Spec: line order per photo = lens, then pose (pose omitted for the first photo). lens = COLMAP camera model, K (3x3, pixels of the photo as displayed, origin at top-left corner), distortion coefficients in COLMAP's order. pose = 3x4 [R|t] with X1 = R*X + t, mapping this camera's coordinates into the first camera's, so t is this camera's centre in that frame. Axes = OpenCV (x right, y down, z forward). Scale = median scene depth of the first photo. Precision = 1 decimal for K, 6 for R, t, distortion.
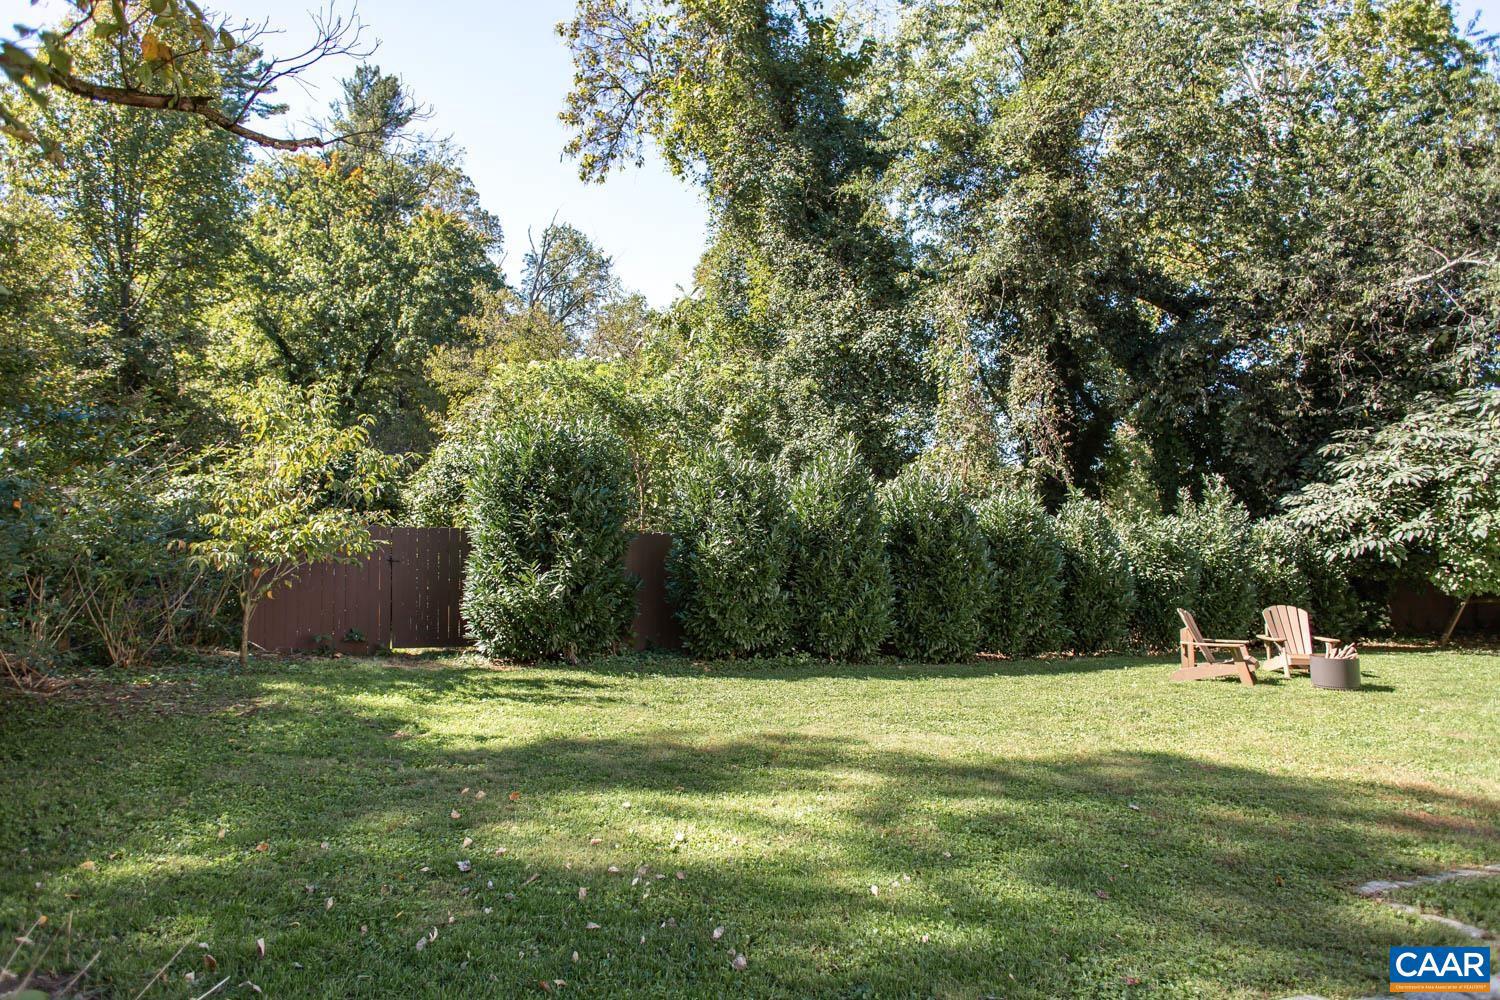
lens RADIAL K [[839.7, 0, 748.6], [0, 839.7, 493.4], [0, 0, 1]] dist [0.022224, 0.001371]
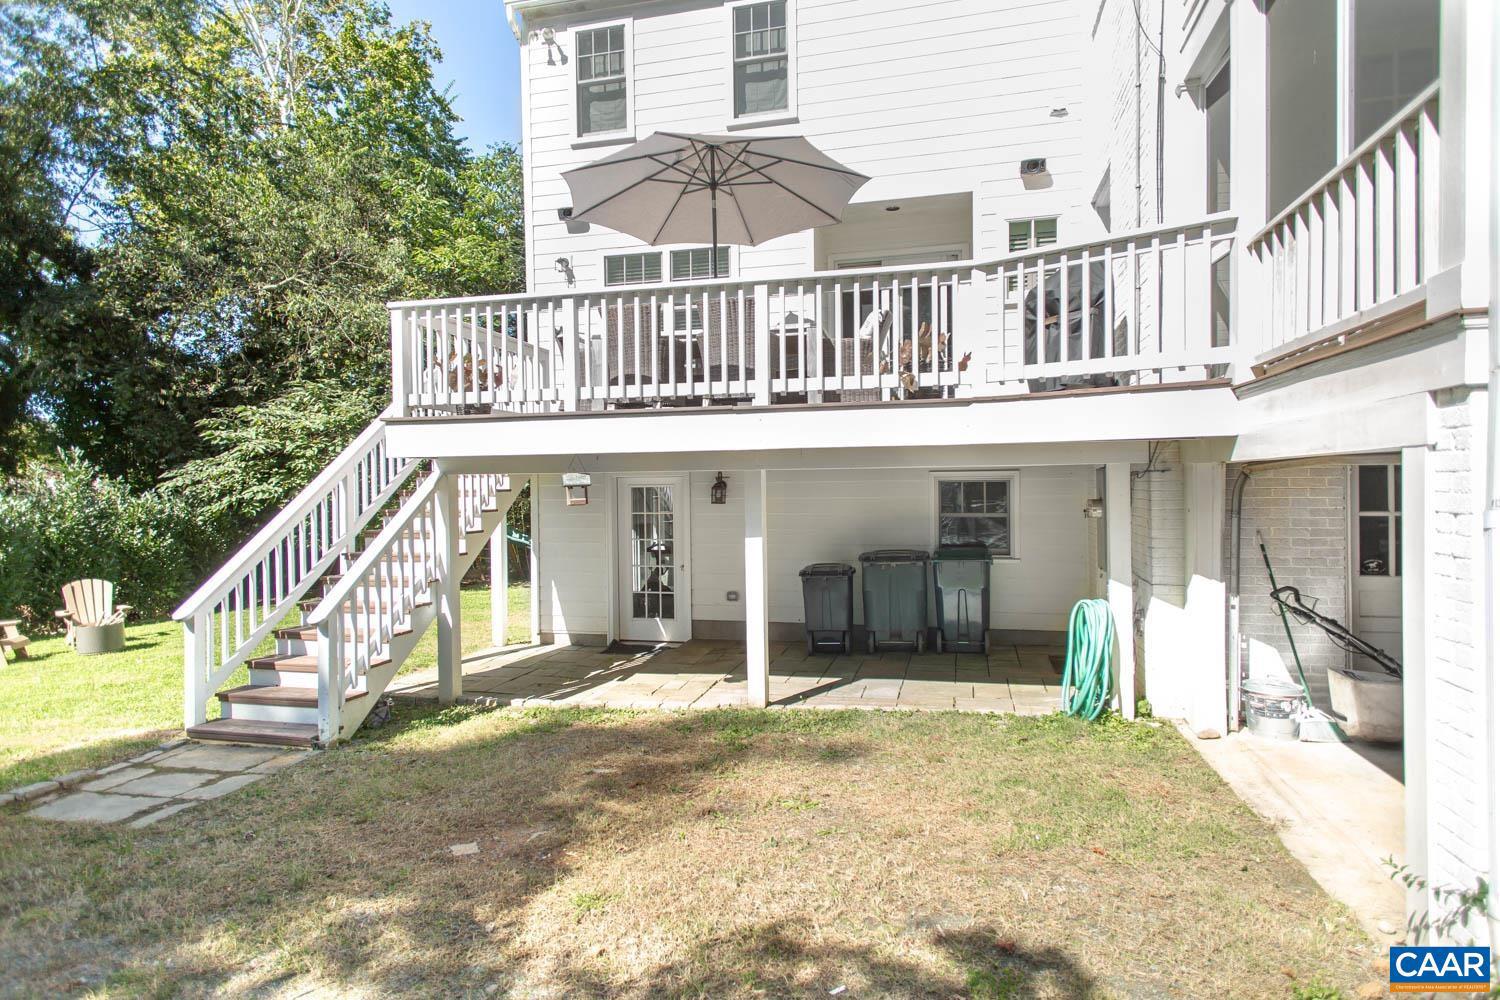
lens RADIAL K [[837.0, 0, 758.7], [0, 837.0, 498.3], [0, 0, 1]] dist [0.002405, 0.000427]
pose [[0.537526, -0.026586, 0.842828, 0.165687], [-0.012657, 0.999136, 0.039589, -0.013329], [-0.843152, -0.031948, 0.536725, -0.179614]]
